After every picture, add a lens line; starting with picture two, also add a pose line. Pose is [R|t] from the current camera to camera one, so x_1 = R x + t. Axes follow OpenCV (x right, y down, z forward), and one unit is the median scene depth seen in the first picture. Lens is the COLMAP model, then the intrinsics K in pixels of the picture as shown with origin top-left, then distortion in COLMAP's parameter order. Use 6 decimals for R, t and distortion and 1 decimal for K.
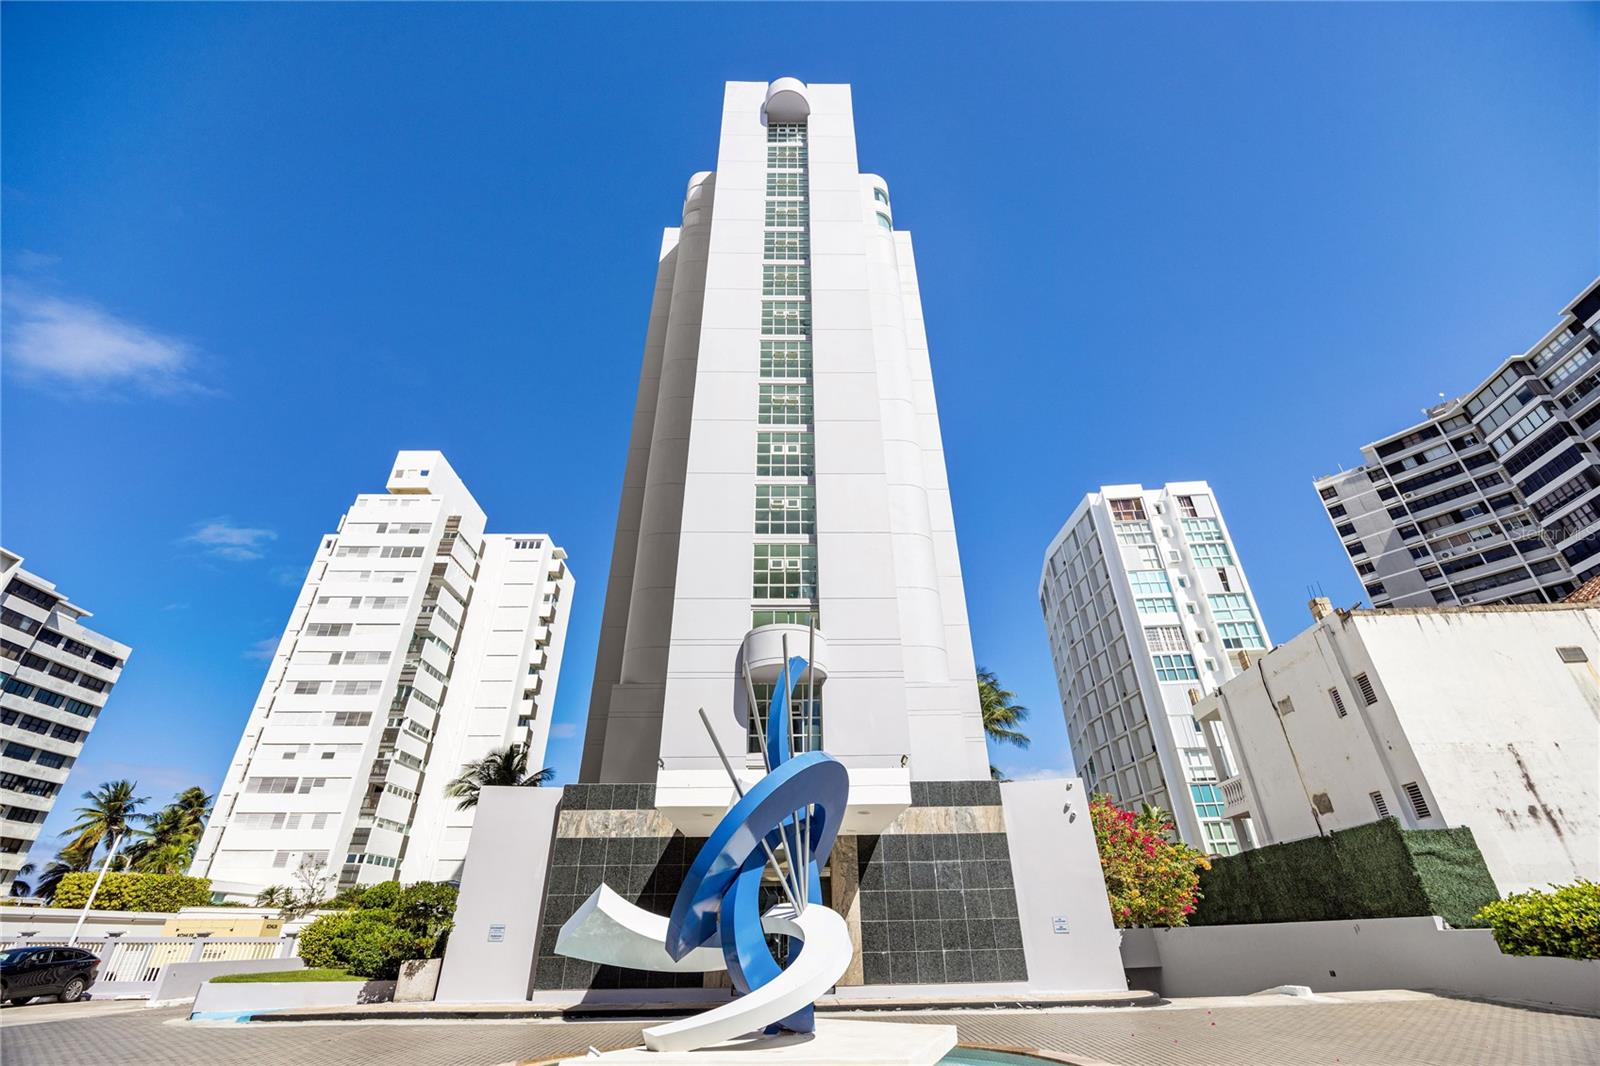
lens RADIAL K [[673.9, 0, 807.0], [0, 673.9, 532.3], [0, 0, 1]] dist [-0.018816, 0.000143]
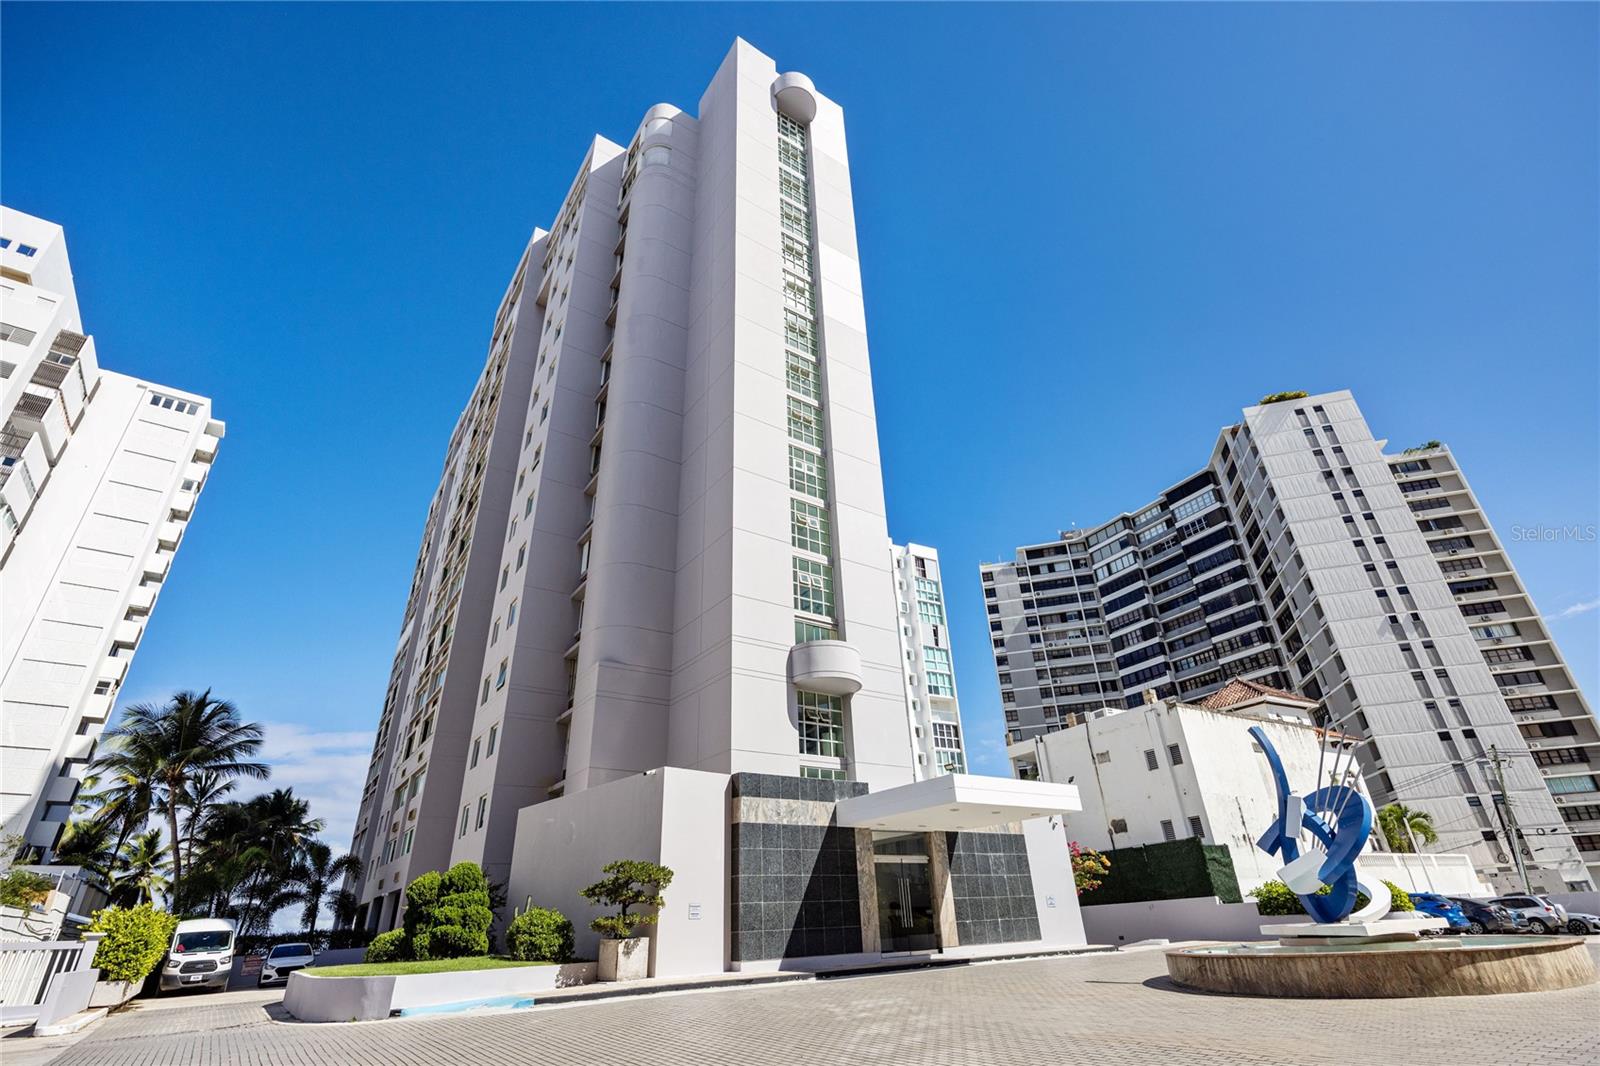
lens RADIAL K [[743.1, 0, 798.7], [0, 743.1, 533.2], [0, 0, 1]] dist [-0.015917, -0.000389]
pose [[0.832578, 0.244543, 0.497003, -0.255750], [-0.259561, 0.964900, -0.039950, 0.010600], [-0.489328, -0.095741, 0.866829, -0.002774]]
